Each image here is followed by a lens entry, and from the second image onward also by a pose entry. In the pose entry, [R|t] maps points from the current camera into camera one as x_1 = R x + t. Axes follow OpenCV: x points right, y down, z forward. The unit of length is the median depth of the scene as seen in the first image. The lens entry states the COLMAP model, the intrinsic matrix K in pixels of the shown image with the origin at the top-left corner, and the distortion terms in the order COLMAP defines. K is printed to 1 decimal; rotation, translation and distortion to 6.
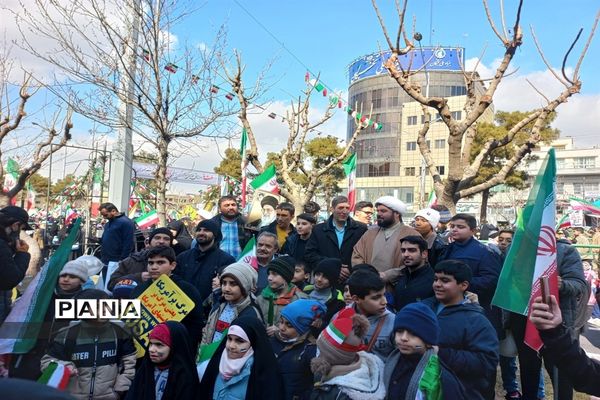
lens RADIAL K [[405.4, 0, 311.1], [0, 405.4, 198.4], [0, 0, 1]] dist [0.046930, -0.002781]
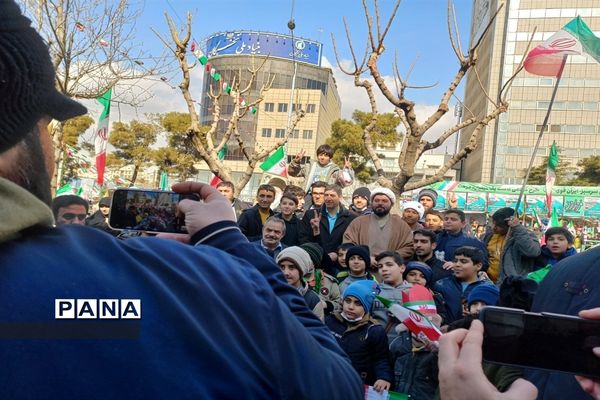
lens RADIAL K [[420.5, 0, 294.7], [0, 420.5, 202.2], [0, 0, 1]] dist [0.042257, -0.009351]
pose [[0.924018, 0.042455, 0.379985, -0.342758], [-0.060251, 0.997567, 0.035058, 0.007779], [-0.377573, -0.055289, 0.924328, 0.030479]]
